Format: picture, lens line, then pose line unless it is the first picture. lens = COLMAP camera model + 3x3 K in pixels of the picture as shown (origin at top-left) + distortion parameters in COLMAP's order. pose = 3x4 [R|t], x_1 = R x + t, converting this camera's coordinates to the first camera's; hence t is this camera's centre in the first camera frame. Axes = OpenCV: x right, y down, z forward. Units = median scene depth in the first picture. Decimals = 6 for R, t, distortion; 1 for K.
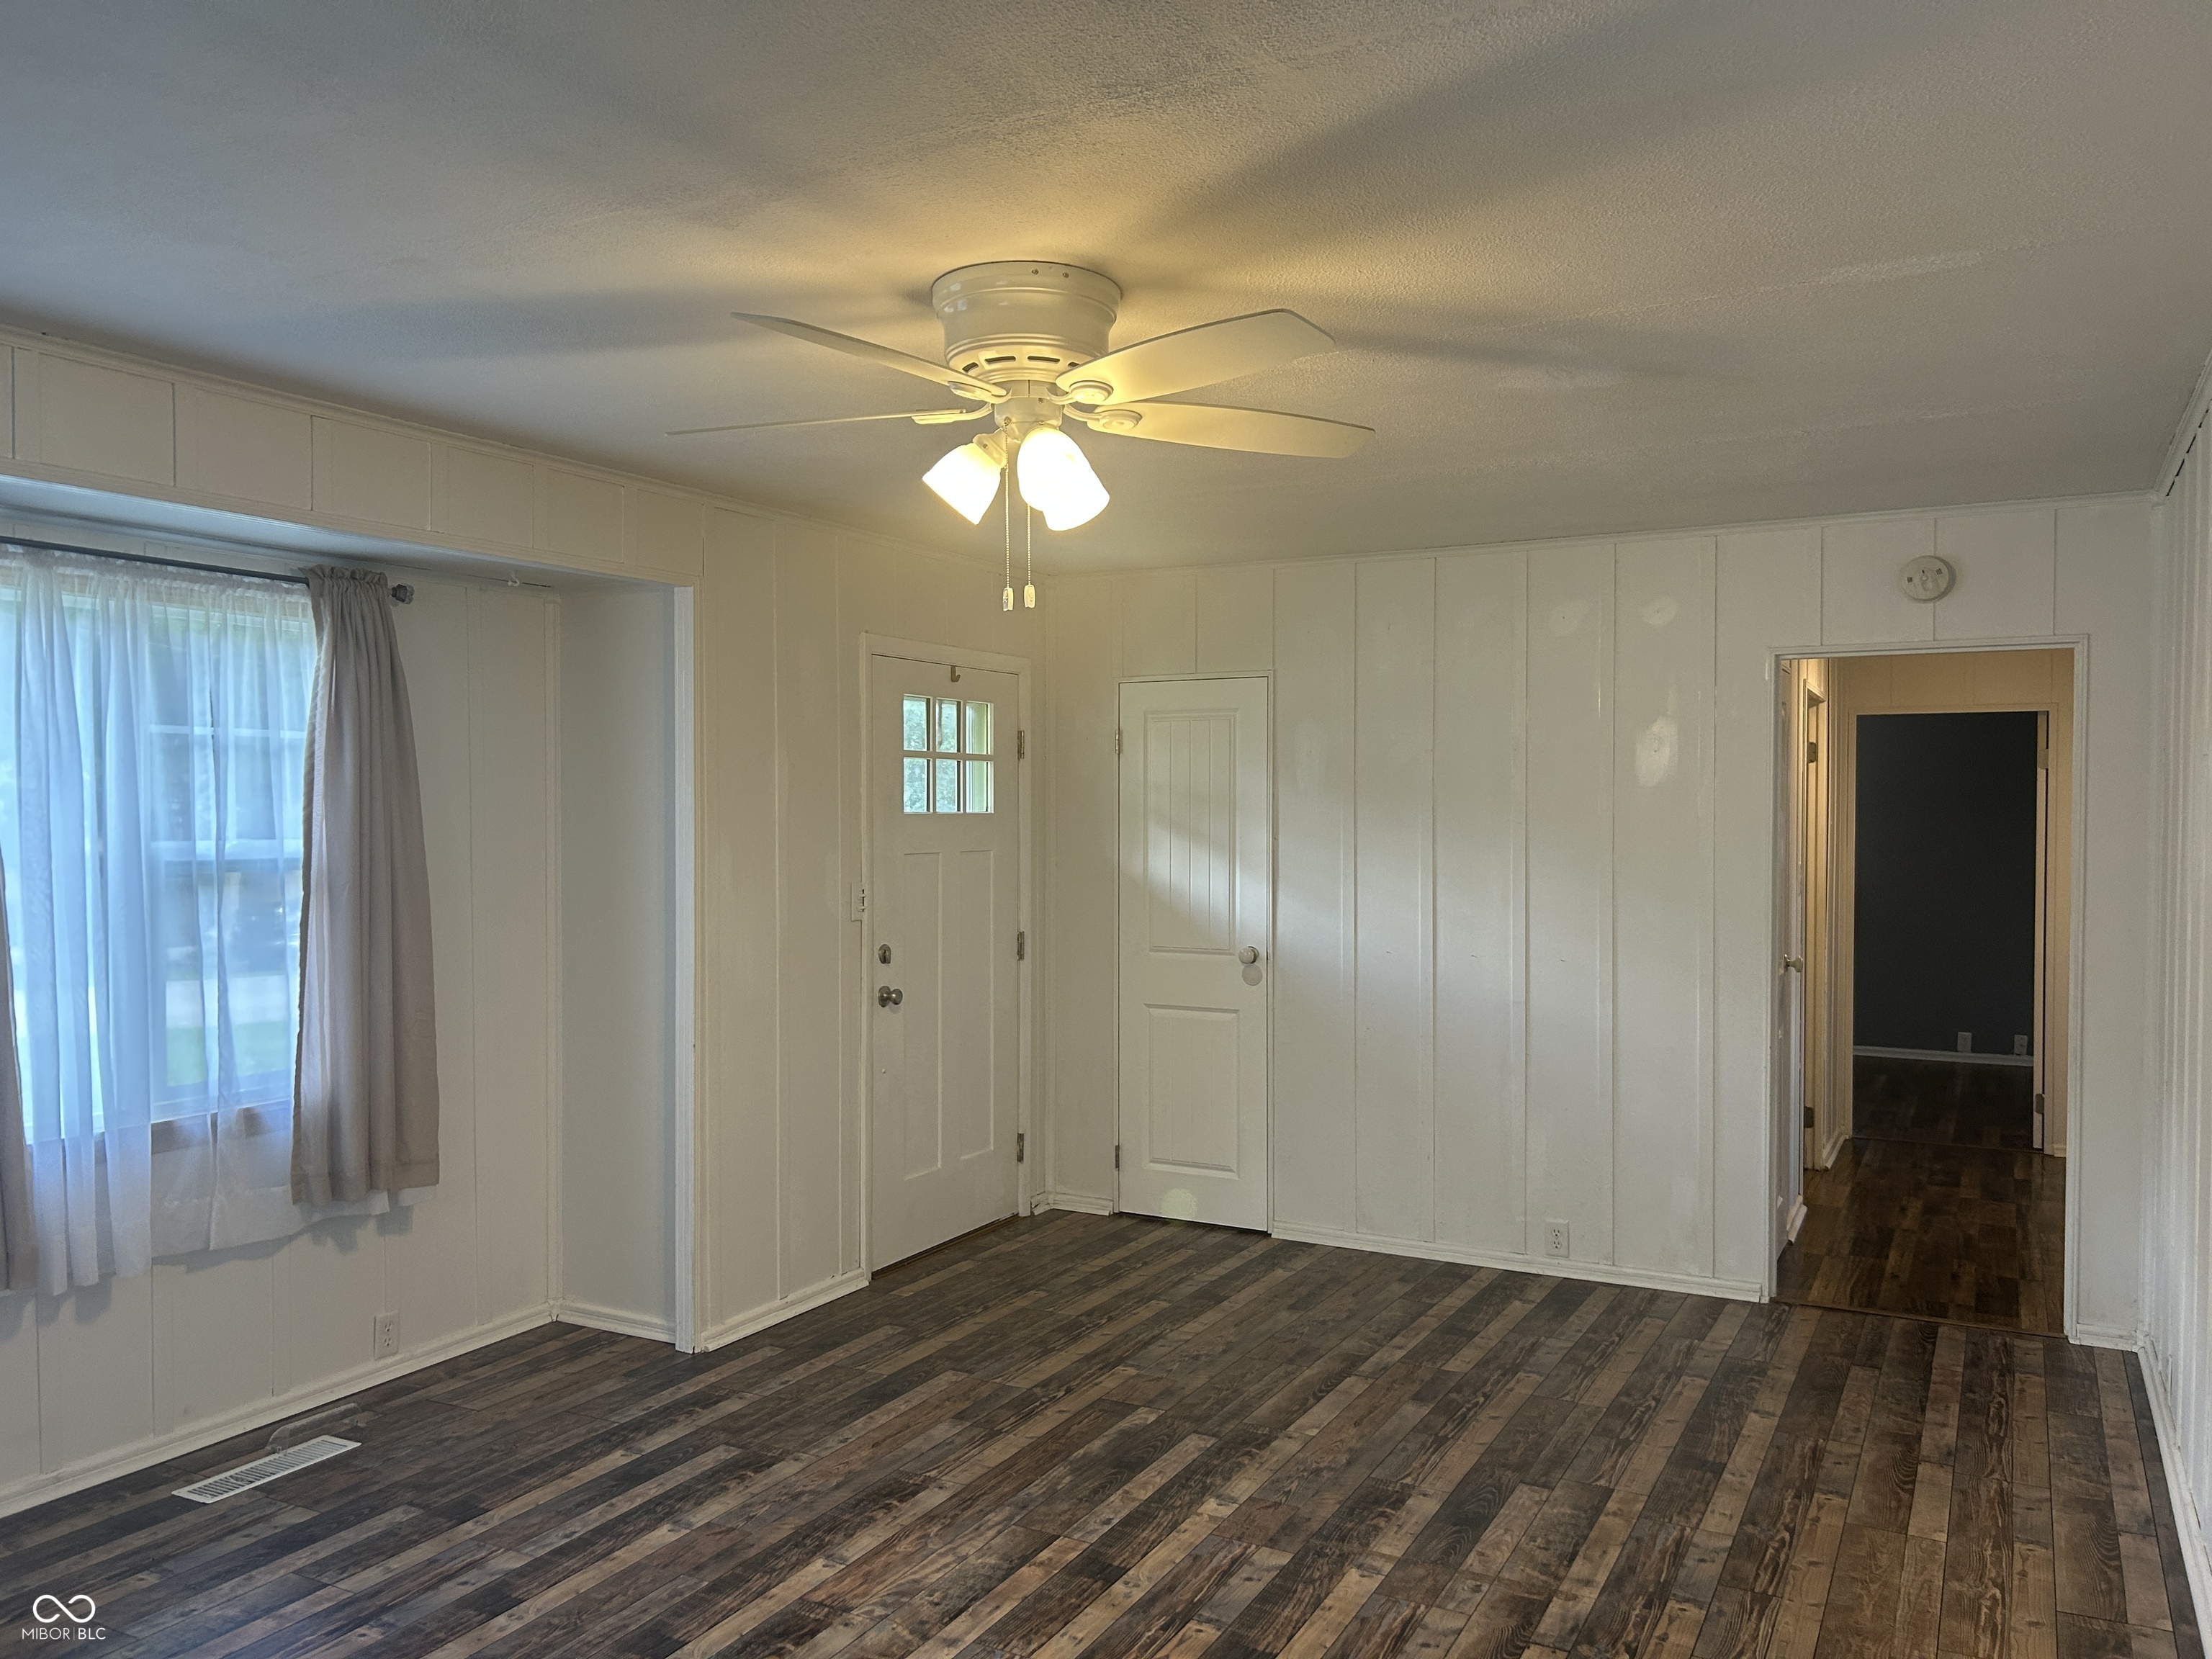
lens RADIAL K [[1675.8, 0, 1106.9], [0, 1675.8, 899.9], [0, 0, 1]] dist [0.003119, 0.004152]
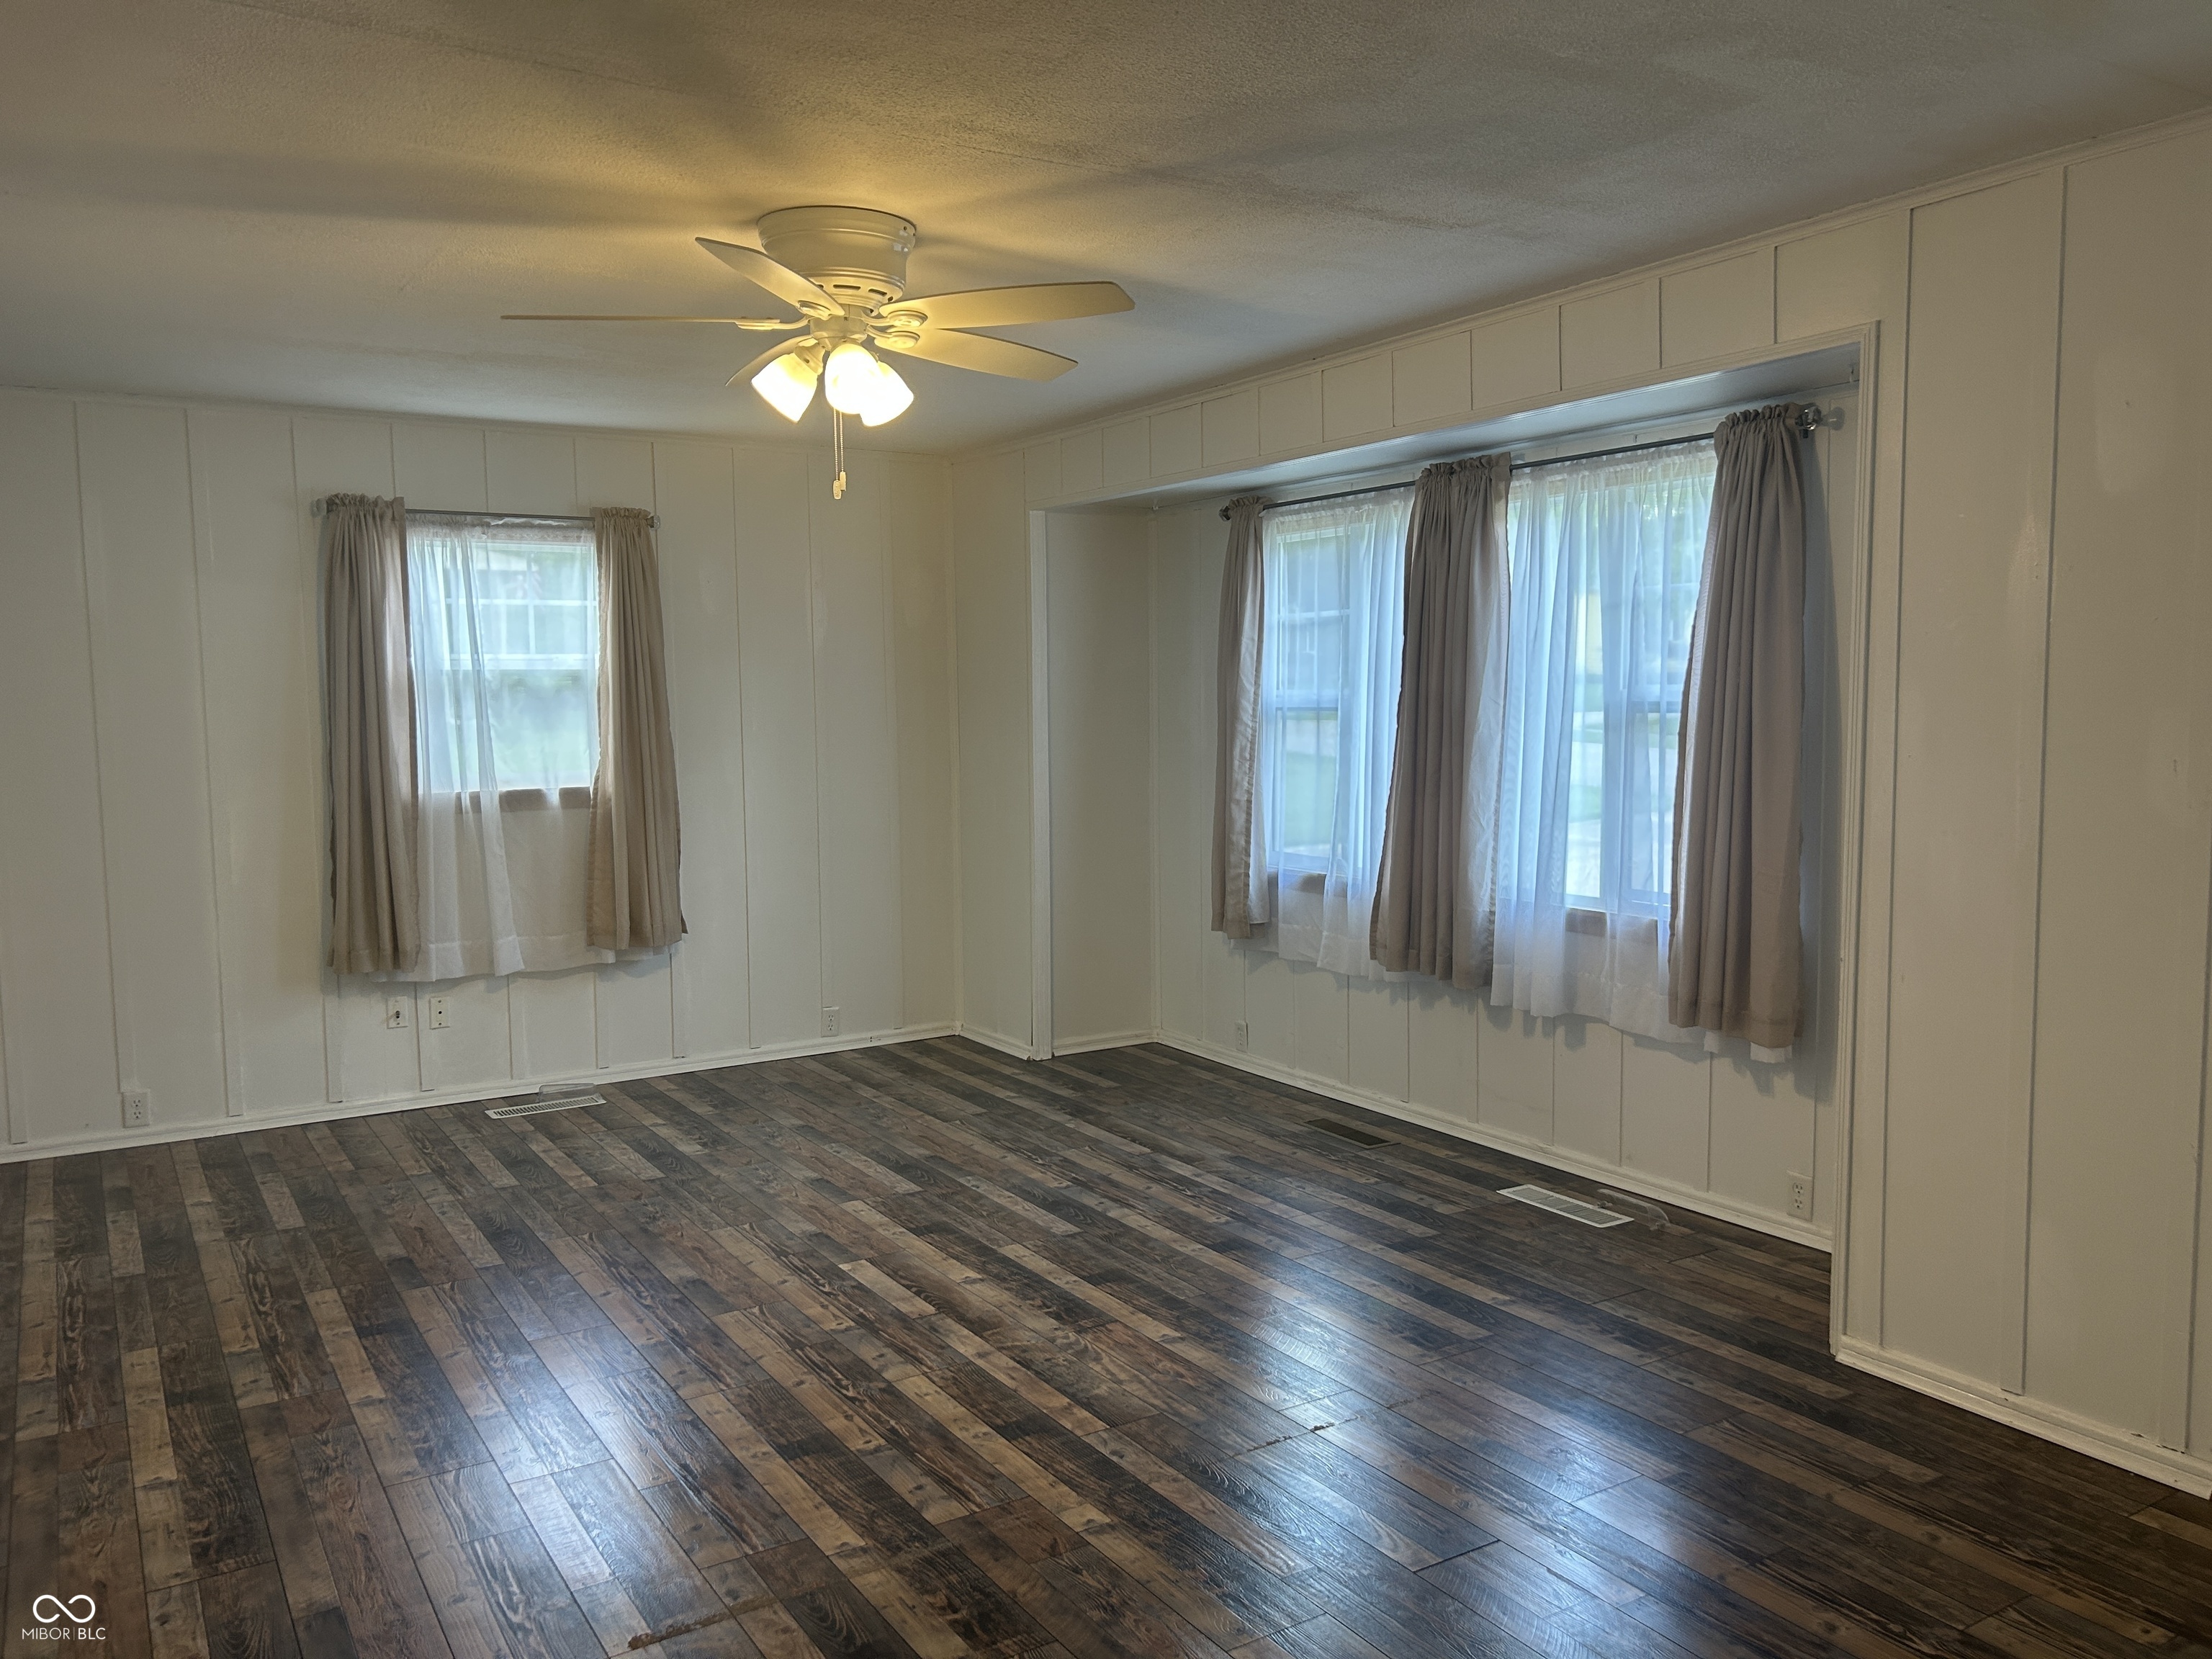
lens RADIAL K [[1656.2, 0, 1106.0], [0, 1656.2, 829.5], [0, 0, 1]] dist [0.058294, -0.091828]
pose [[-0.494211, 0.082262, -0.865441, 0.770064], [-0.034794, 0.992844, 0.114241, -0.062681], [0.868646, 0.086571, -0.487812, 1.448295]]
